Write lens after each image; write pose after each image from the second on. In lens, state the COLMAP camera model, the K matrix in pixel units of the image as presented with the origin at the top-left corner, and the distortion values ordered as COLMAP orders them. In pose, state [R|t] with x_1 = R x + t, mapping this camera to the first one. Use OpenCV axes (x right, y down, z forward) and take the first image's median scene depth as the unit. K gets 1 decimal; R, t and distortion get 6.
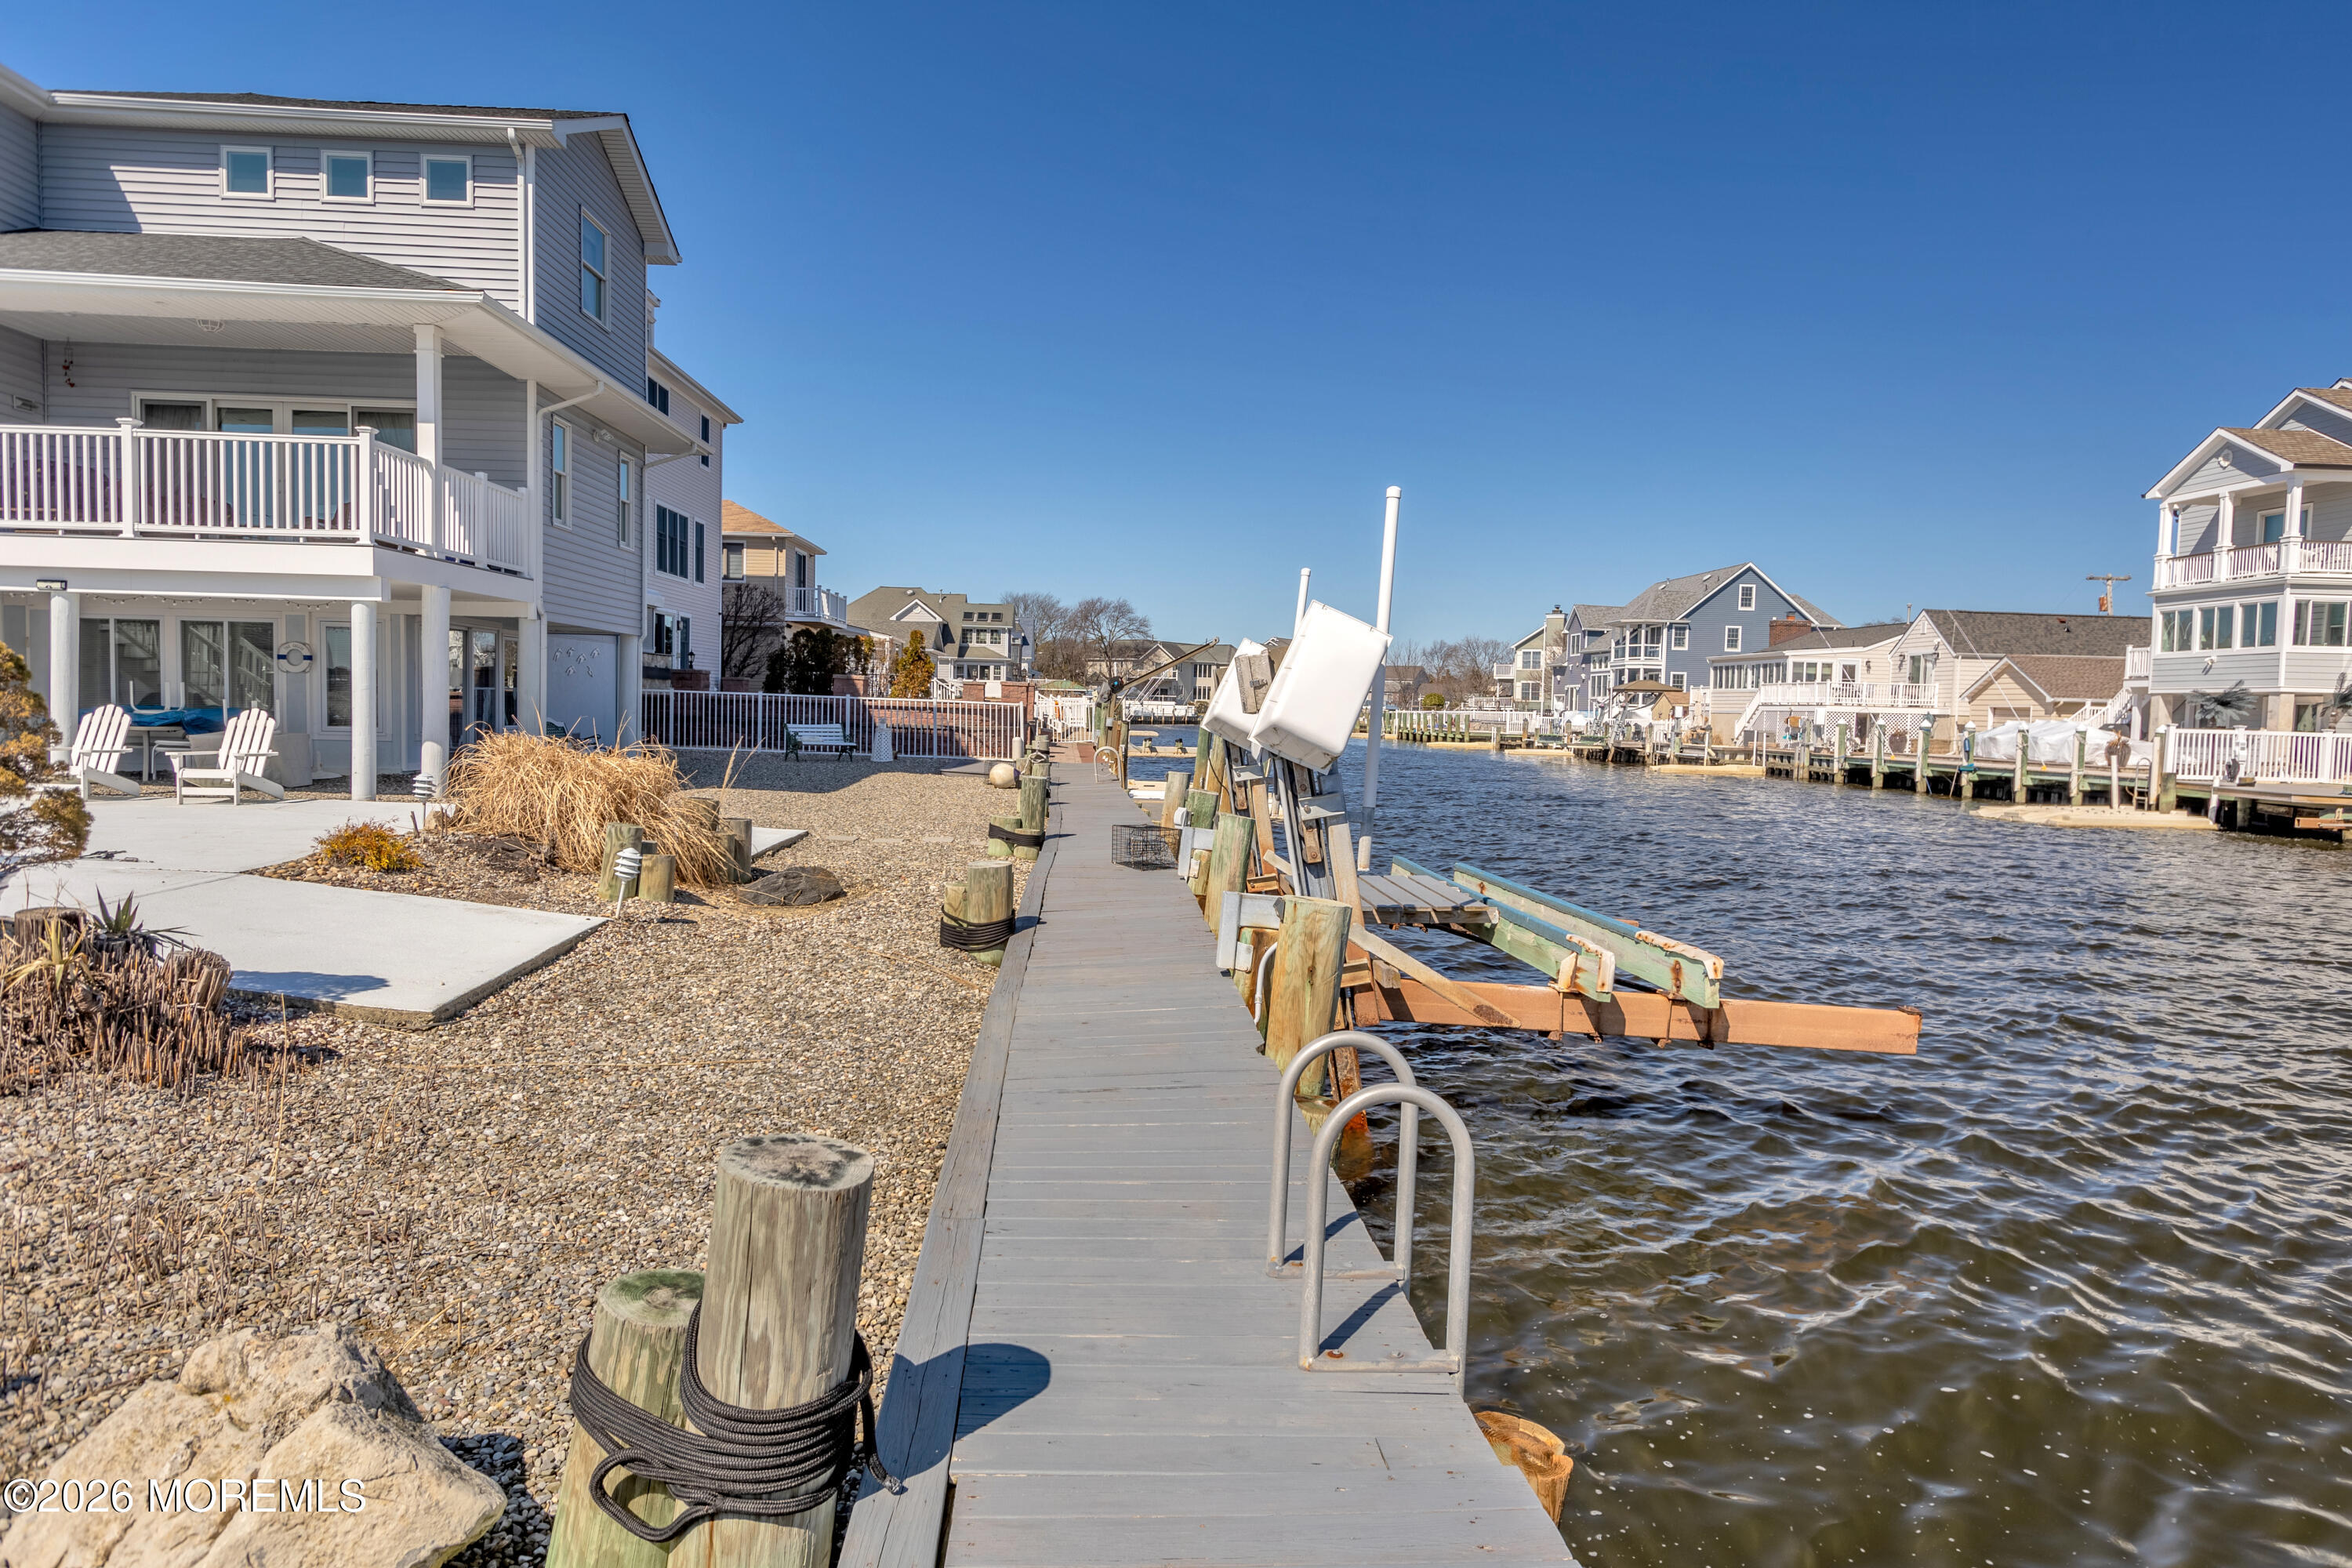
lens RADIAL K [[1513.1, 0, 1171.1], [0, 1513.1, 781.5], [0, 0, 1]] dist [0.003284, 0.001774]
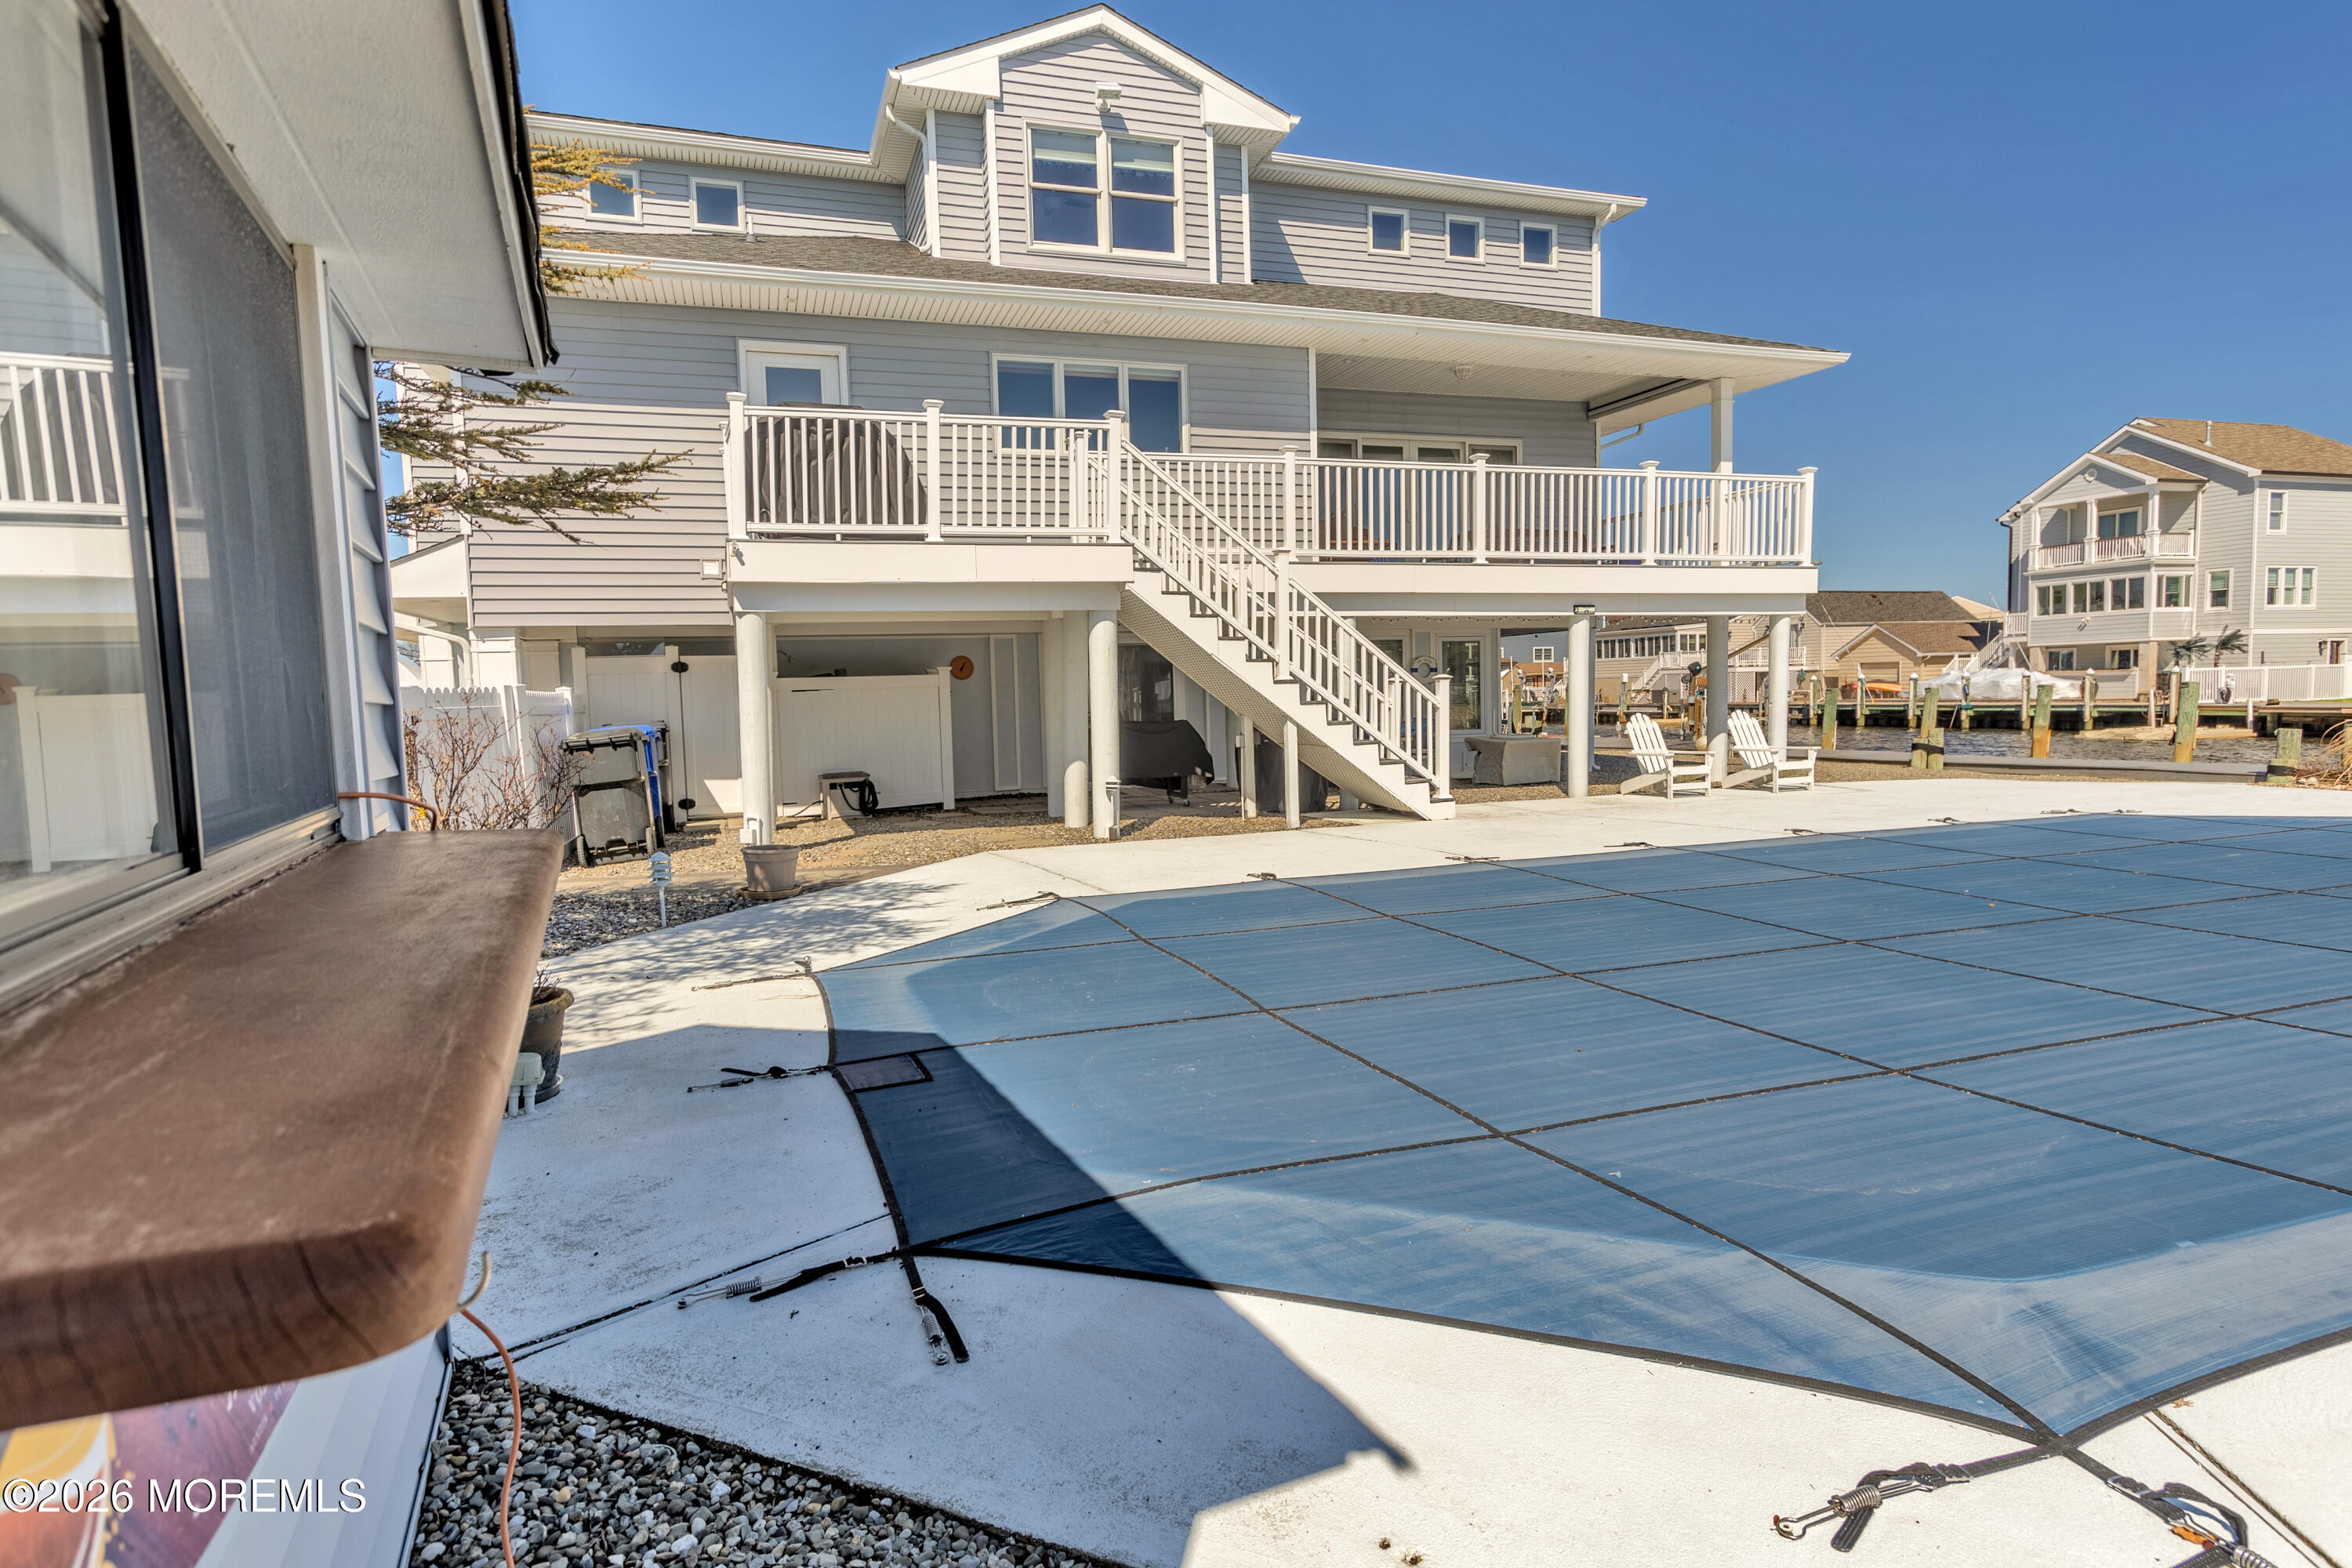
lens RADIAL K [[1362.9, 0, 1180.5], [0, 1362.9, 800.8], [0, 0, 1]] dist [0.000205, 0.001912]
pose [[0.955913, -0.071258, 0.284874, -0.507685], [0.062943, 0.997284, 0.038251, -0.016185], [-0.286826, -0.018634, 0.957802, 0.038565]]
